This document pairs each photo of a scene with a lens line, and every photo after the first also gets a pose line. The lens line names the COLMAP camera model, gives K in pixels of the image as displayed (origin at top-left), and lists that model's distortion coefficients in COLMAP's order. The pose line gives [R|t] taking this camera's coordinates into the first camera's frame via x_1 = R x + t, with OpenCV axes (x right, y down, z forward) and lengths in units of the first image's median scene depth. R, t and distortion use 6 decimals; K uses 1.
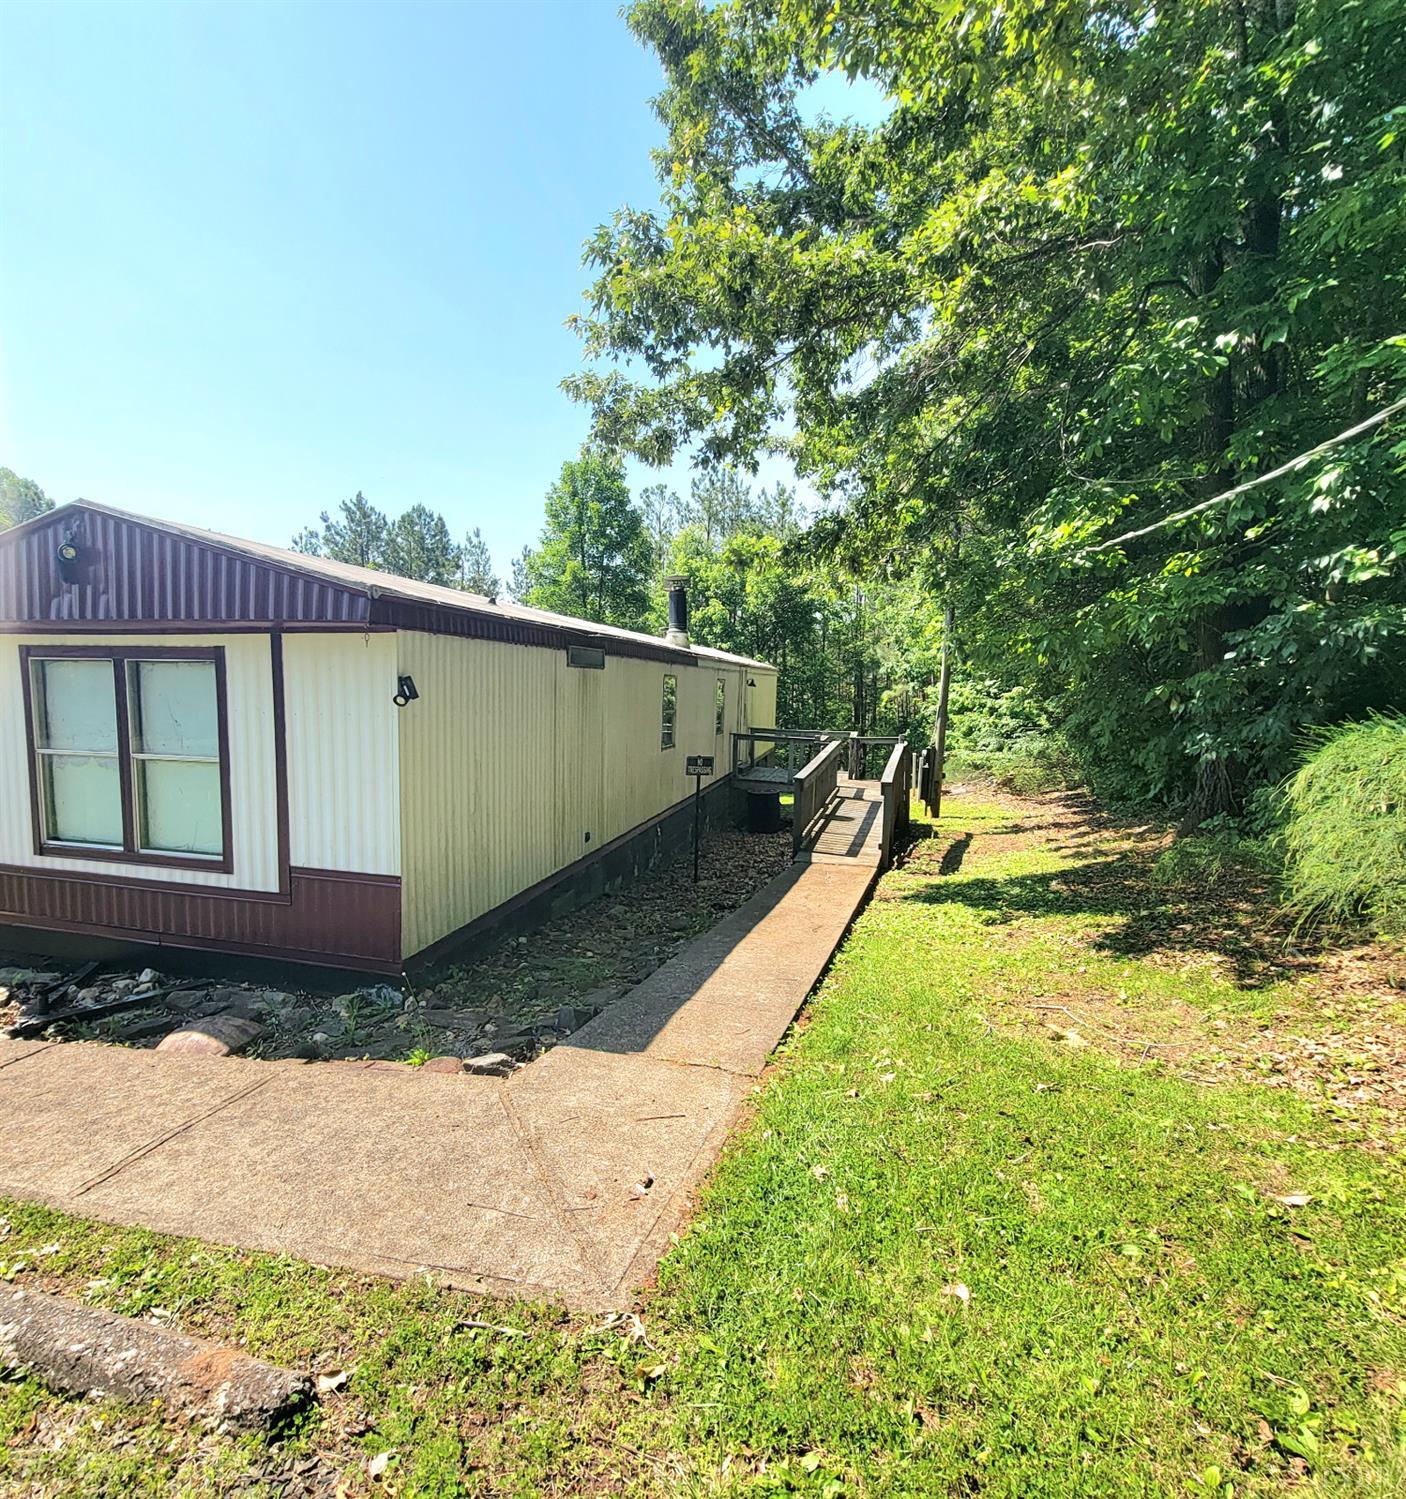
lens RADIAL K [[821.2, 0, 638.2], [0, 821.2, 770.5], [0, 0, 1]] dist [-0.016410, 0.002686]
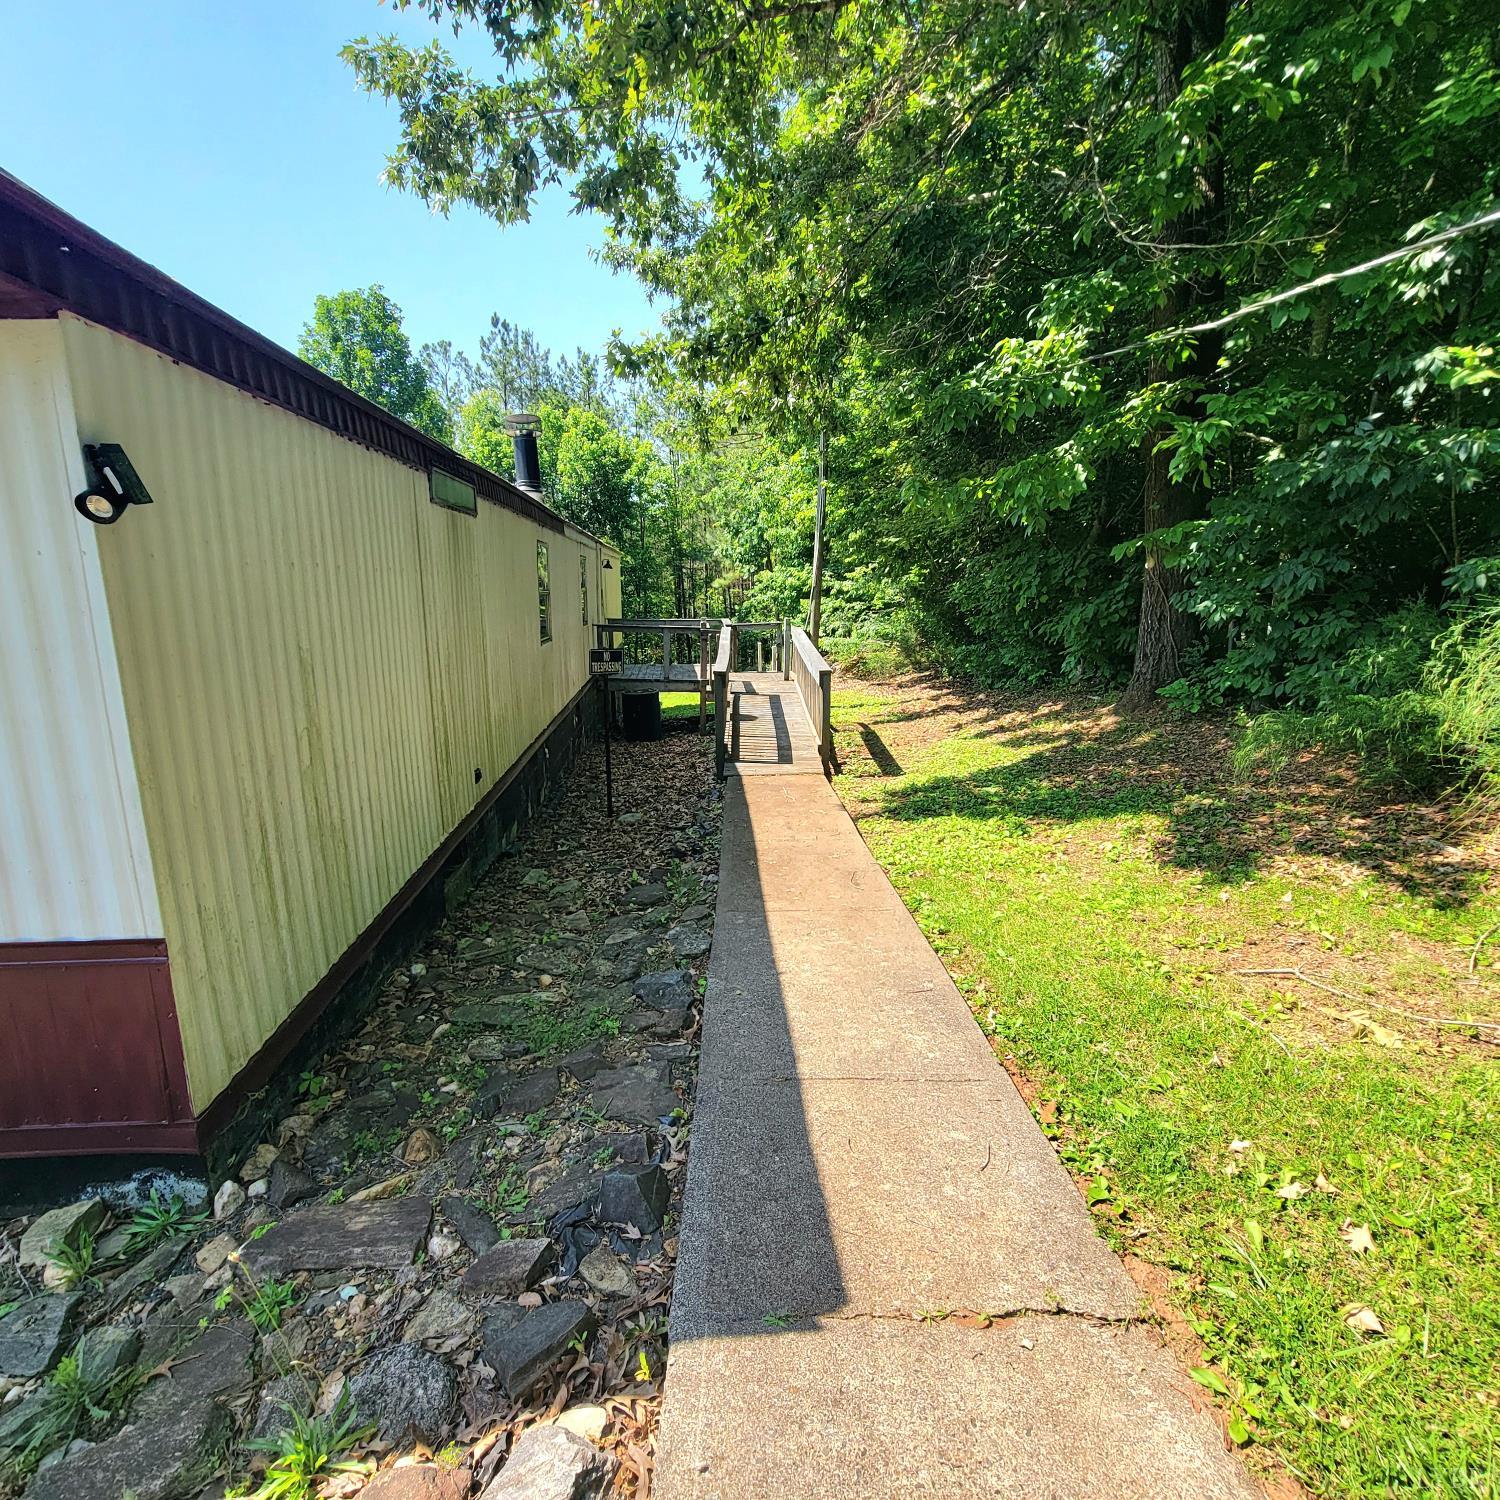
lens RADIAL K [[821.7, 0, 720.0], [0, 821.7, 776.9], [0, 0, 1]] dist [-0.006031, 0.000945]
pose [[0.943554, -0.093934, 0.317618, -0.073734], [0.052637, 0.989281, 0.136205, 0.002142], [-0.327008, -0.111799, 0.938385, 0.263370]]
